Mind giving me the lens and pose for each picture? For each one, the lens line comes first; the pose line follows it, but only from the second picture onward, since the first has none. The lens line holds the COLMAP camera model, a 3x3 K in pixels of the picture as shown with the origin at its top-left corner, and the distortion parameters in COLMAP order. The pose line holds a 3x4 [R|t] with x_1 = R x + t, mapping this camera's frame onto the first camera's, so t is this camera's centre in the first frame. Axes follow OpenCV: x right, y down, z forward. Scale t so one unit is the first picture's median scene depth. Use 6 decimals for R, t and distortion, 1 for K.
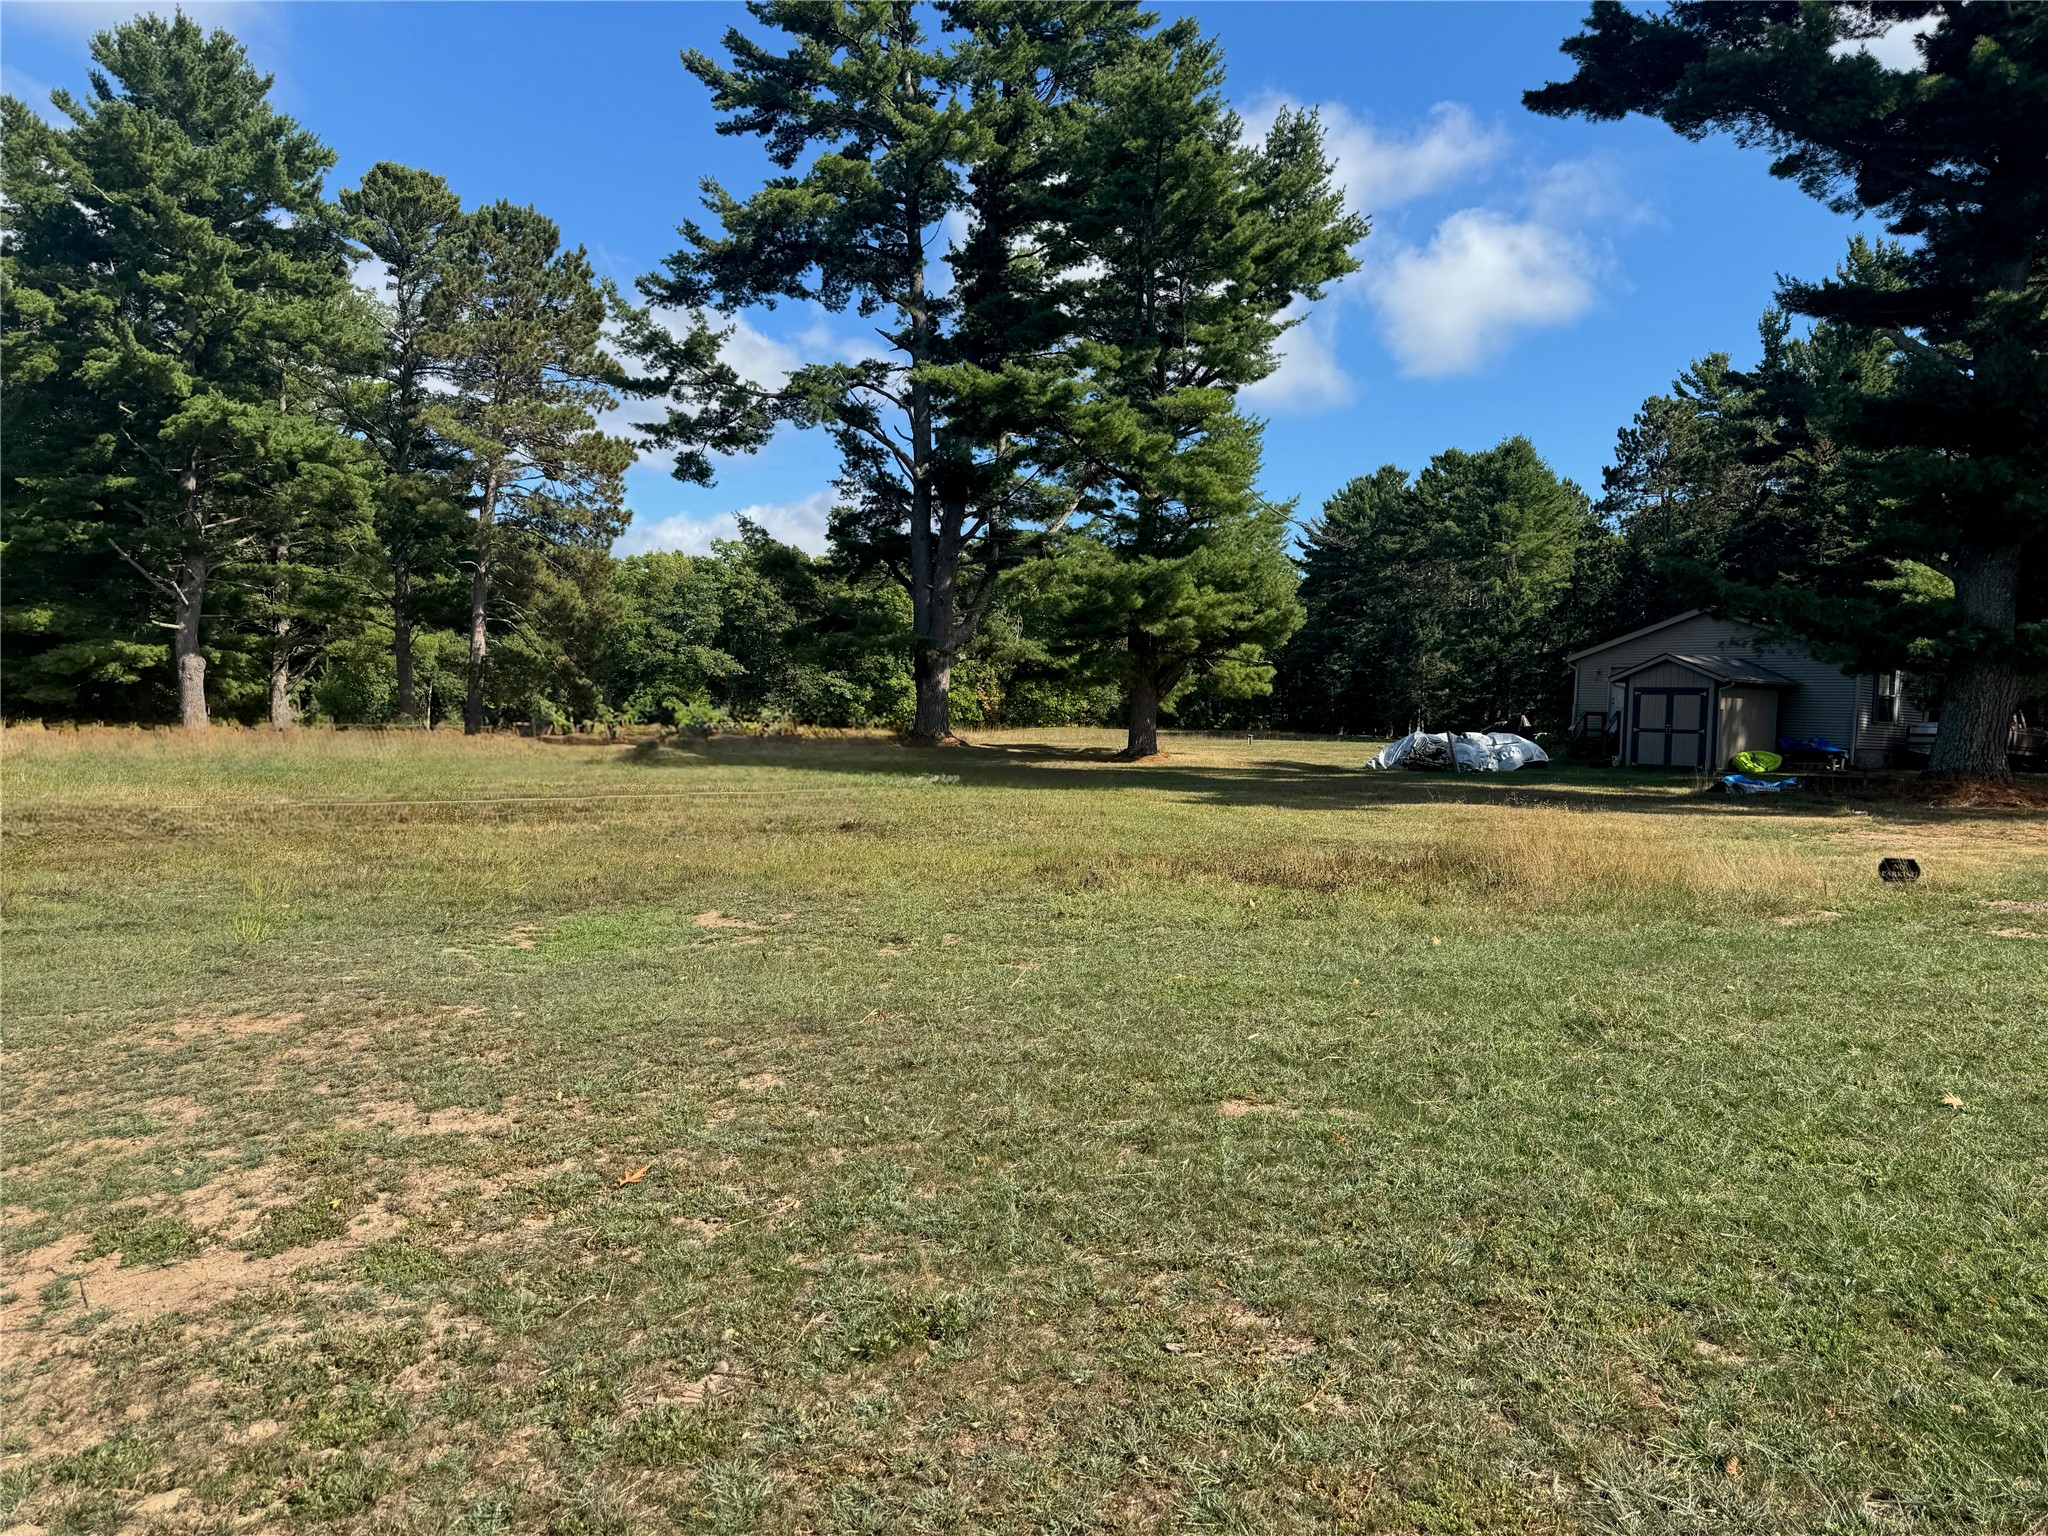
lens RADIAL K [[1437.1, 0, 1017.5], [0, 1437.1, 775.3], [0, 0, 1]] dist [0.062666, -0.070243]
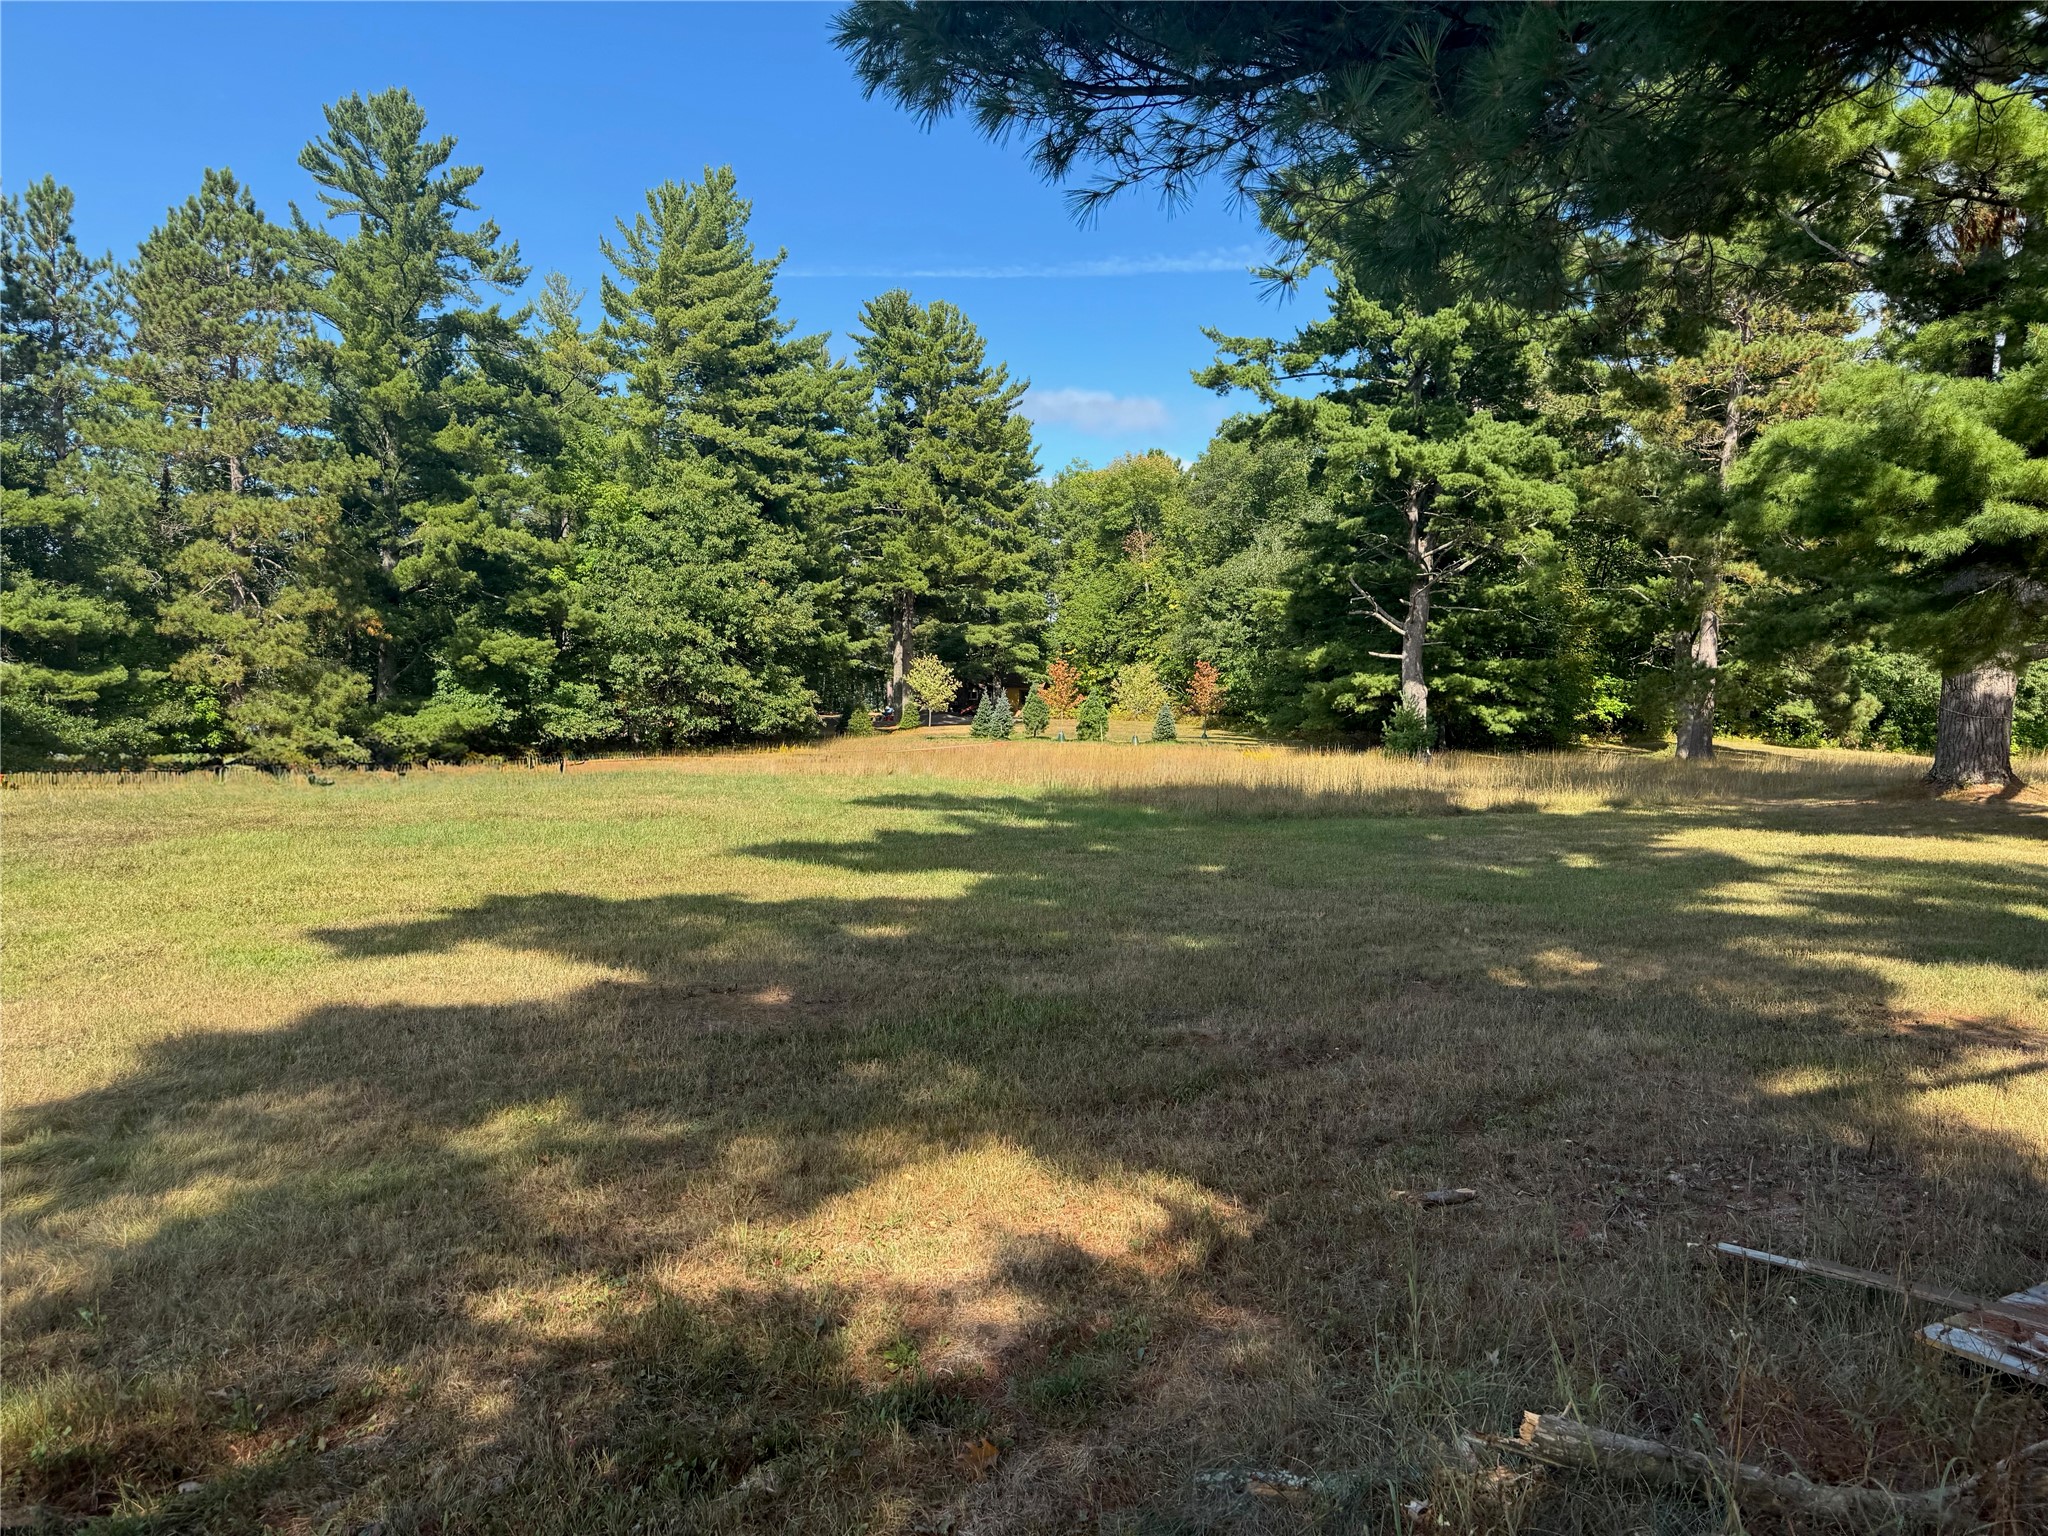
lens RADIAL K [[1437.1, 0, 1034.3], [0, 1437.1, 779.8], [0, 0, 1]] dist [0.062666, -0.070243]
pose [[0.372582, 0.026582, -0.927619, 0.288197], [-0.044523, 0.998951, 0.010743, -0.016265], [0.926931, 0.037297, 0.373374, 0.415995]]
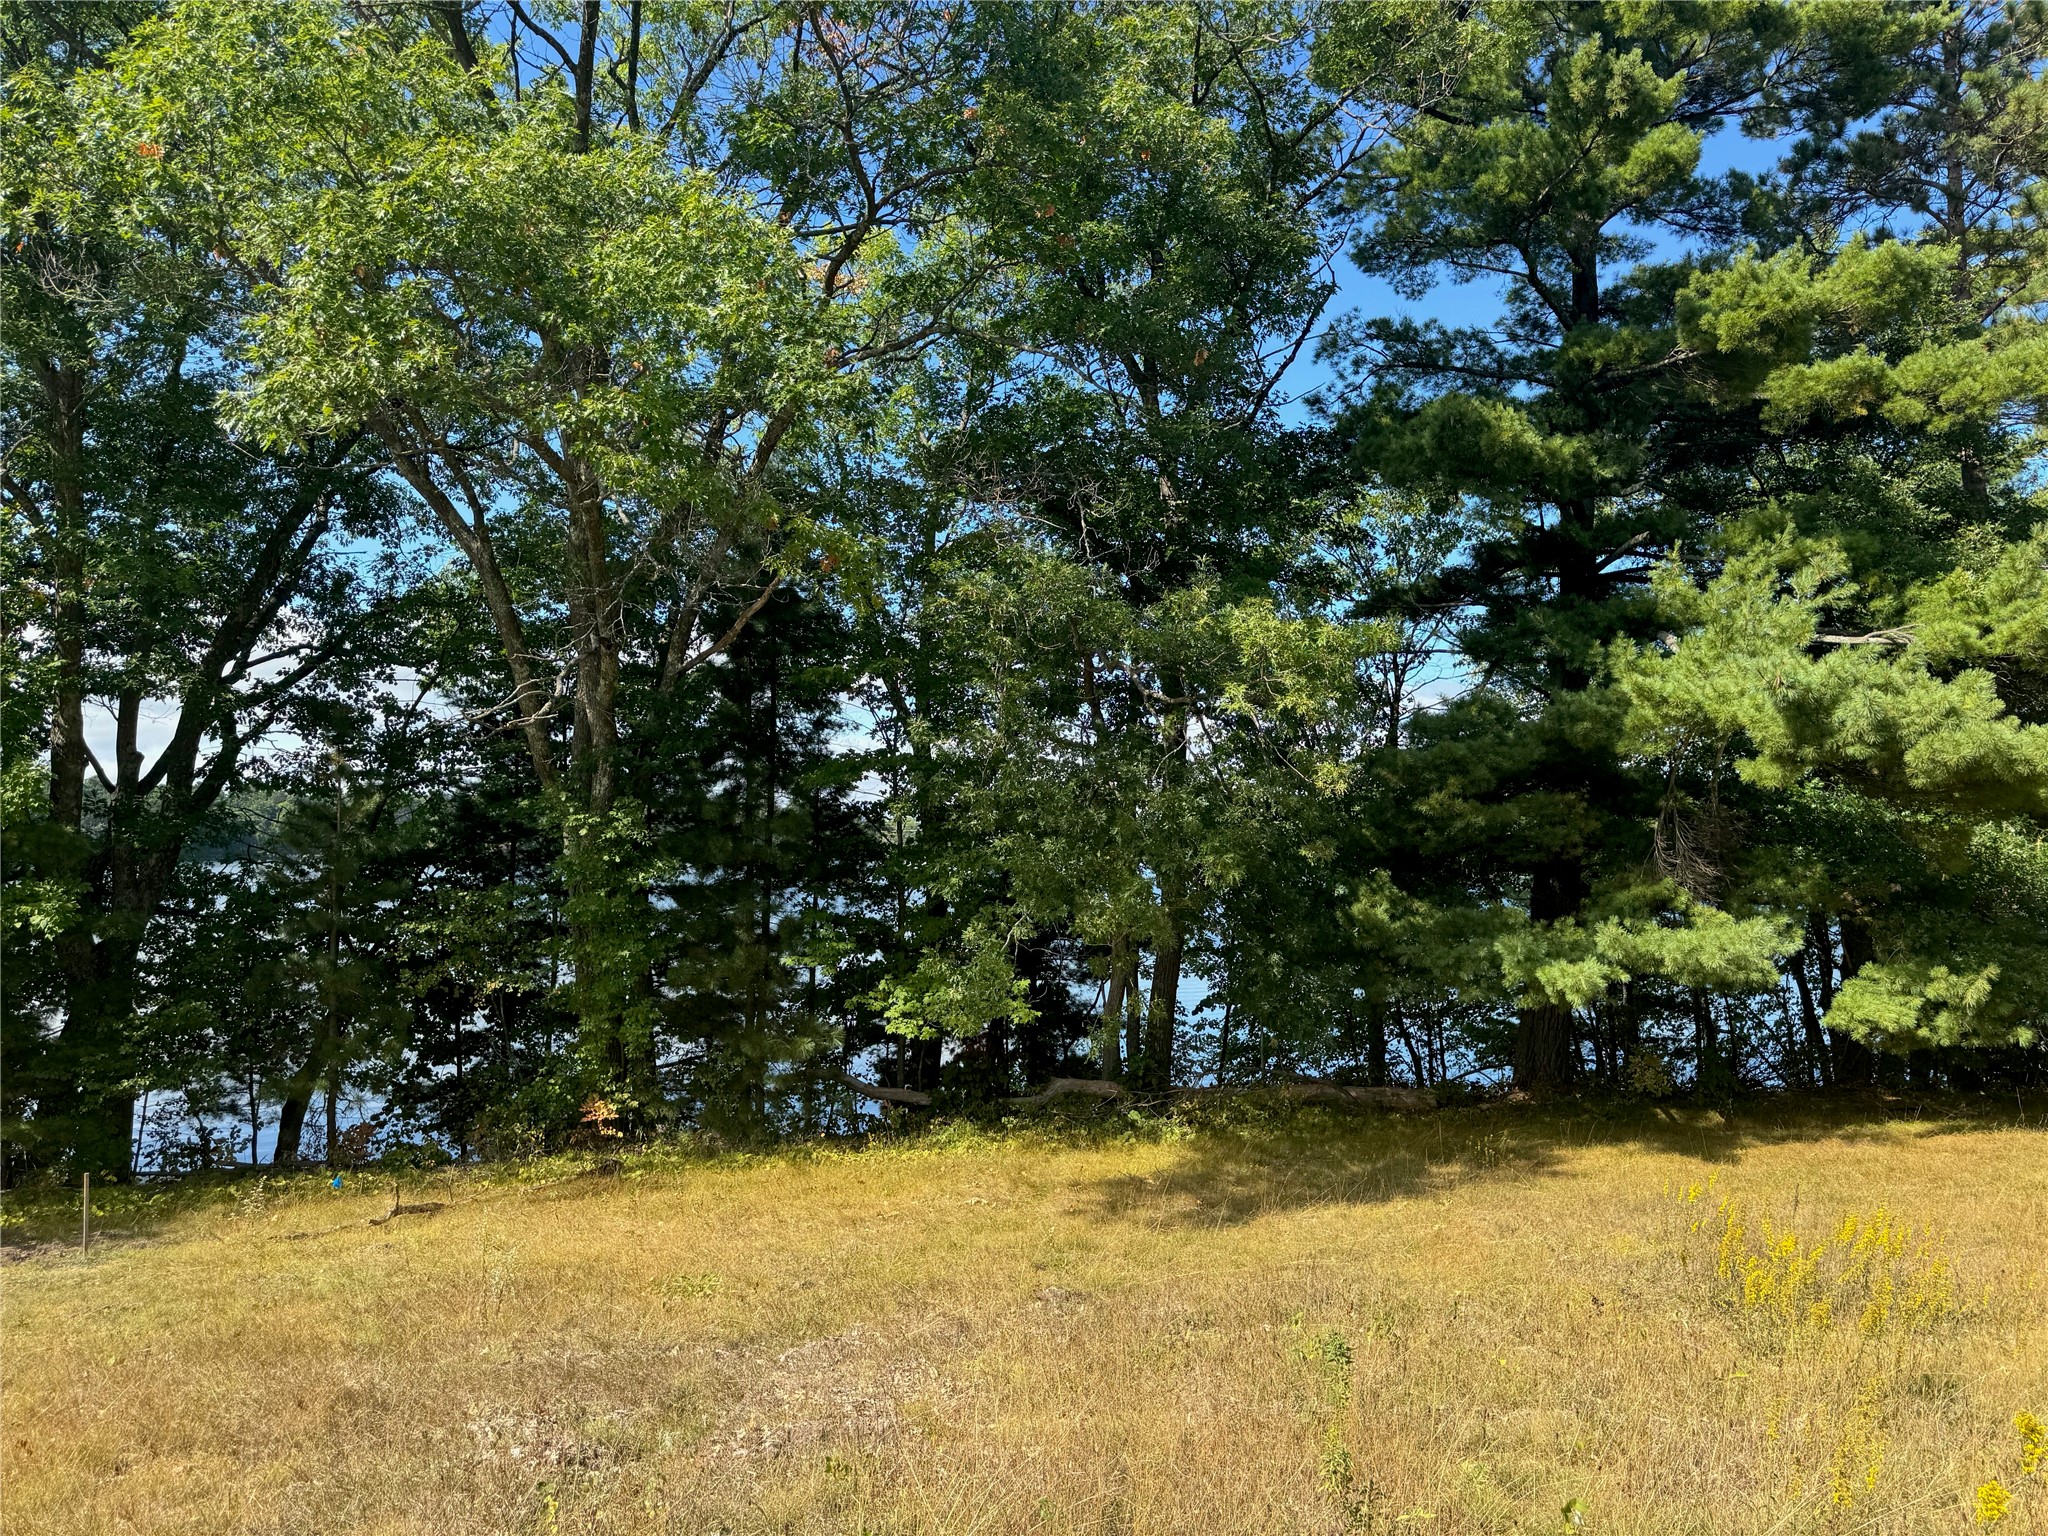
lens RADIAL K [[1437.1, 0, 1030.7], [0, 1437.1, 779.2], [0, 0, 1]] dist [0.062666, -0.070243]
pose [[-0.554391, -0.068504, -0.829433, -0.295976], [-0.050597, 0.997537, -0.048569, -0.011790], [0.830717, 0.015041, -0.556491, 0.190443]]
